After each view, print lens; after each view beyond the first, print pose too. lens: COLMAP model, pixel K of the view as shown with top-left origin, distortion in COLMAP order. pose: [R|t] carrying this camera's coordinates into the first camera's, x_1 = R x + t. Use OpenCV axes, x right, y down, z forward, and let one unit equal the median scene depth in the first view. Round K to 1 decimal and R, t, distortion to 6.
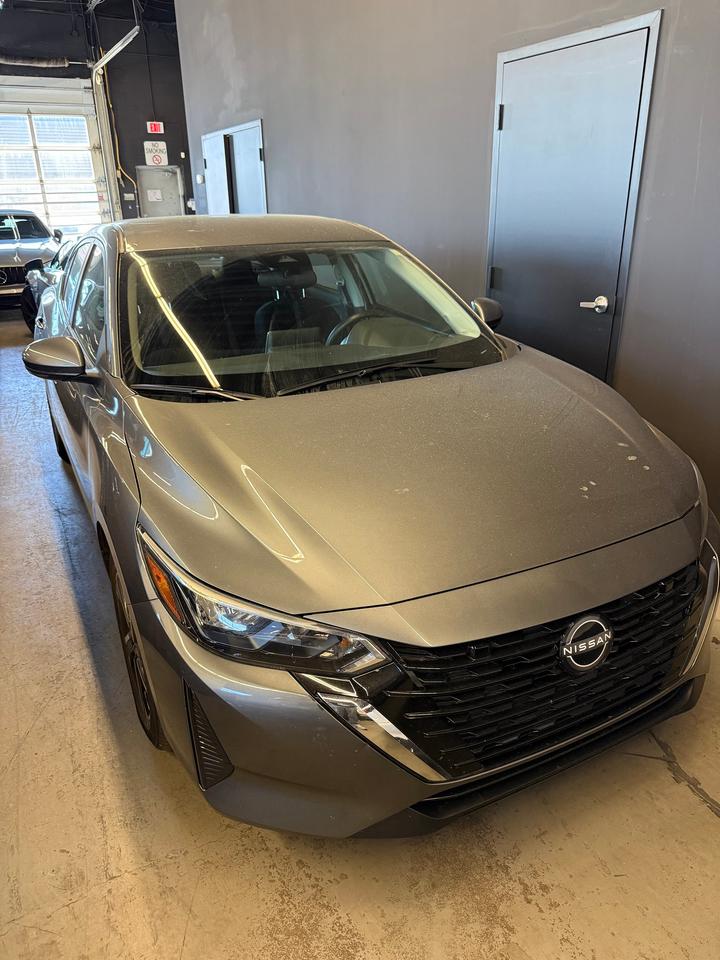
lens RADIAL K [[672.2, 0, 360.0], [0, 672.2, 480.0], [0, 0, 1]] dist [-0.004973, -0.000808]
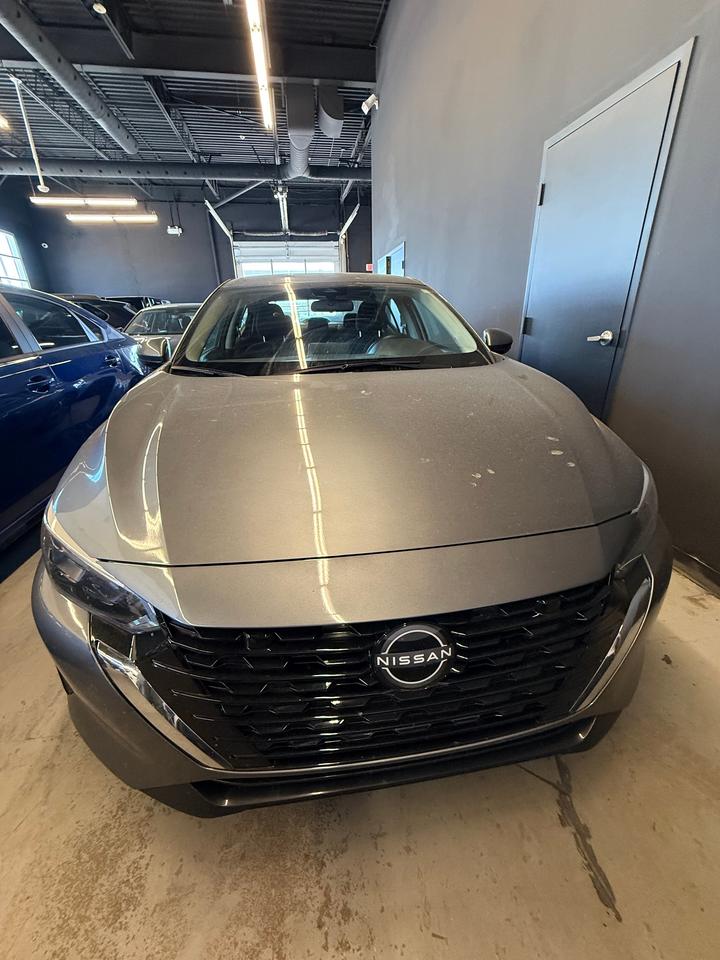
lens RADIAL K [[381.6, 0, 356.1], [0, 381.6, 474.5], [0, 0, 1]] dist [0.001303, -0.000597]
pose [[0.946781, 0.118755, -0.299170, 0.320025], [-0.118041, 0.992797, 0.020526, 0.018927], [0.299453, 0.015881, 0.953979, 0.445327]]
